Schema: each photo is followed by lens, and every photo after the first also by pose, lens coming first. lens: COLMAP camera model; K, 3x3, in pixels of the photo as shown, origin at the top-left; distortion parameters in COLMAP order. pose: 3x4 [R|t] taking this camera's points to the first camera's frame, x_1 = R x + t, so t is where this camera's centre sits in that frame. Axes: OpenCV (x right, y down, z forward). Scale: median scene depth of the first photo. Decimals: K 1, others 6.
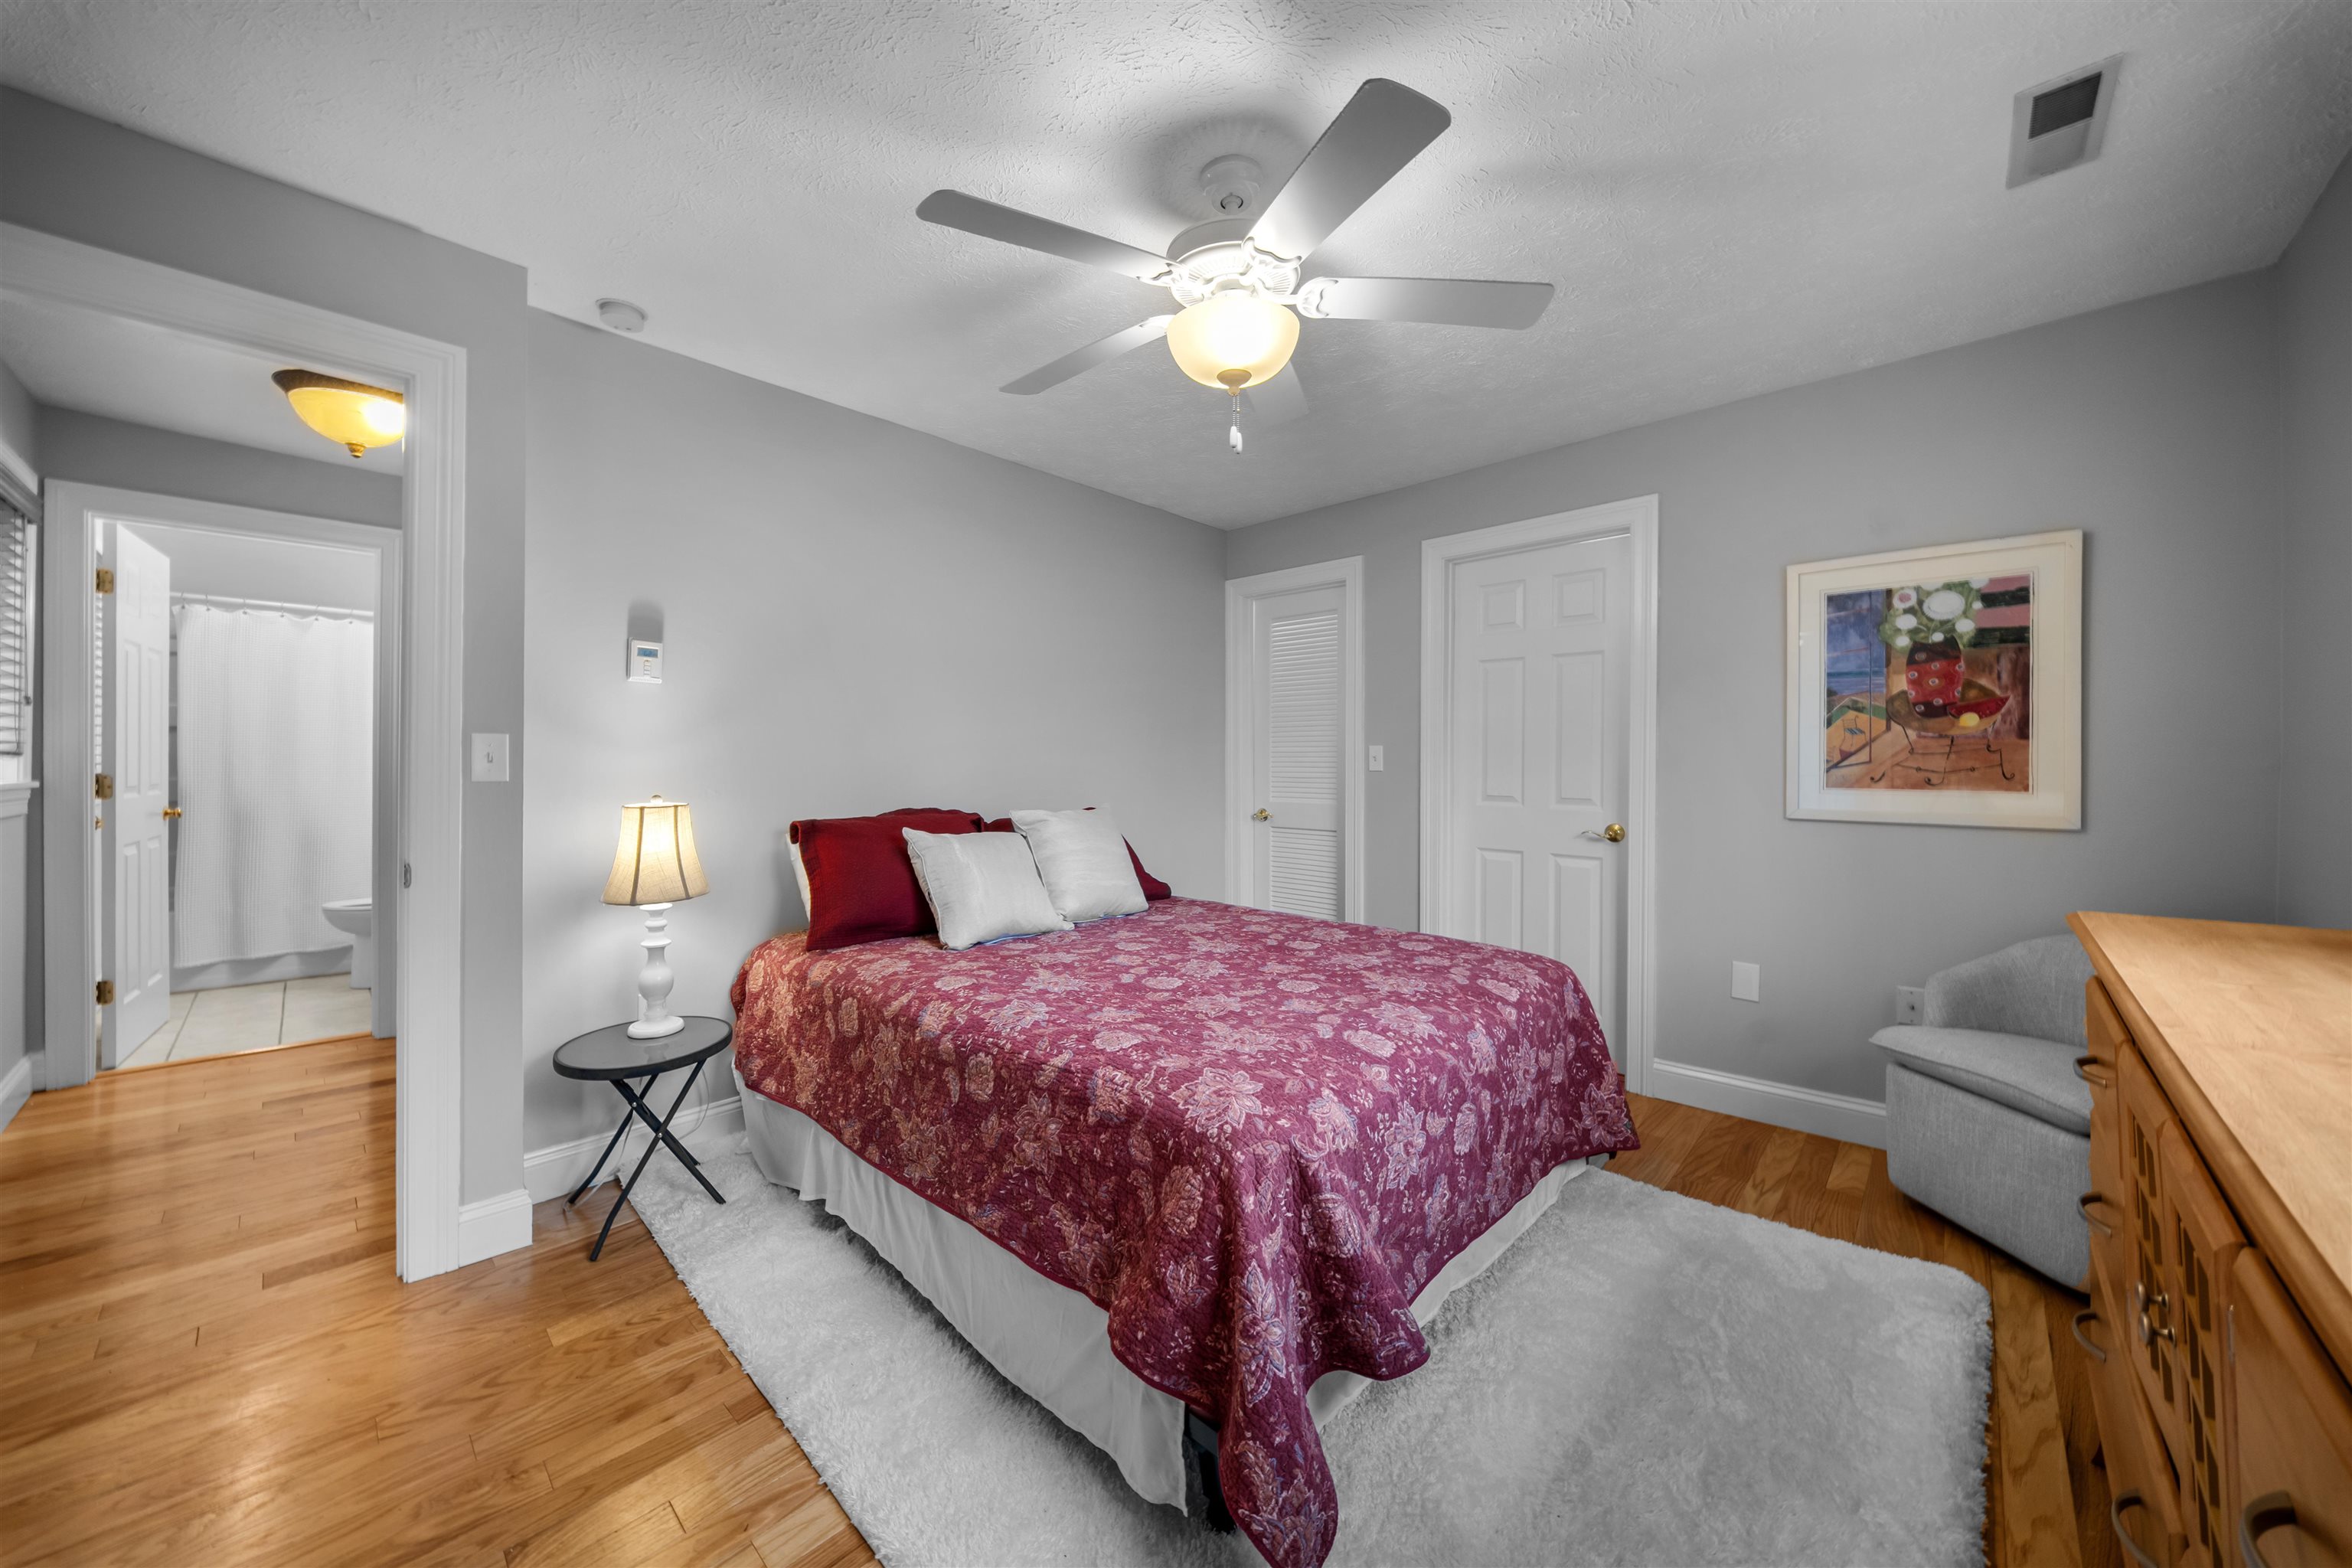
lens RADIAL K [[818.0, 0, 1193.4], [0, 818.0, 773.4], [0, 0, 1]] dist [0.002507, -0.003324]
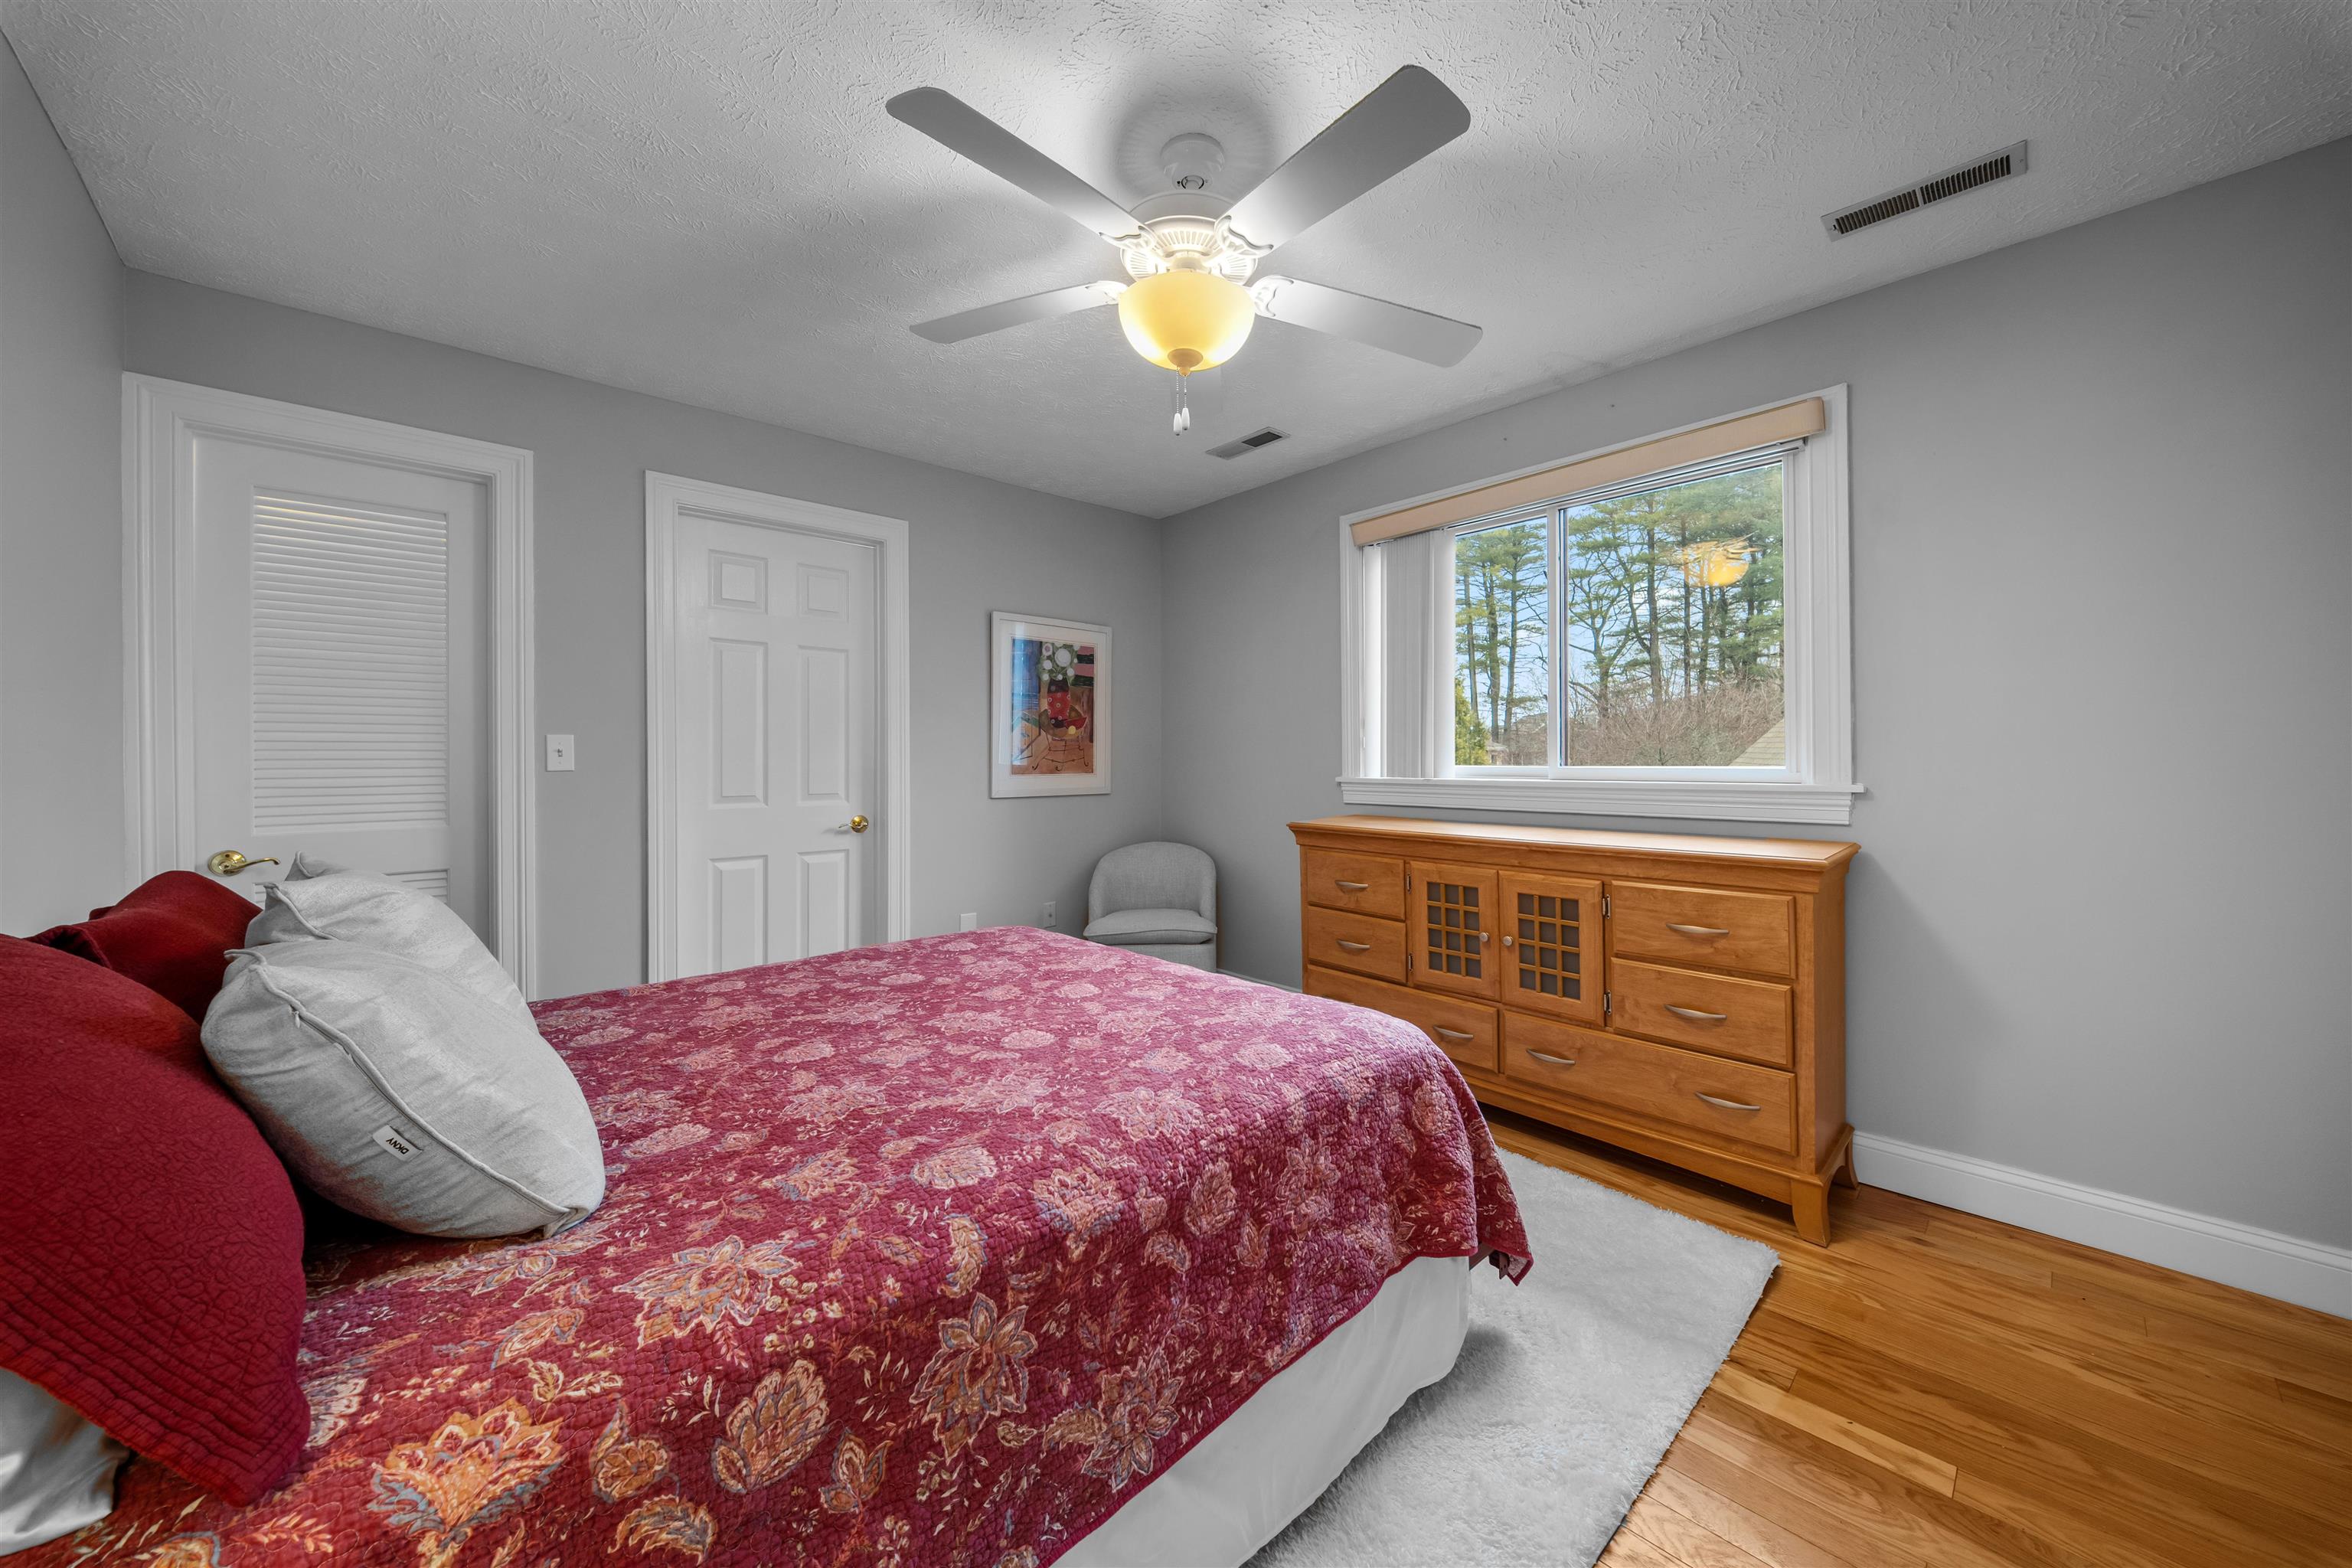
lens RADIAL K [[818.0, 0, 1177.8], [0, 818.0, 758.5], [0, 0, 1]] dist [0.002507, -0.003324]
pose [[0.086045, 0.000244, 0.996291, -0.655627], [0.020890, 0.999780, -0.002049, -0.001921], [-0.996072, 0.020989, 0.086021, 0.659883]]
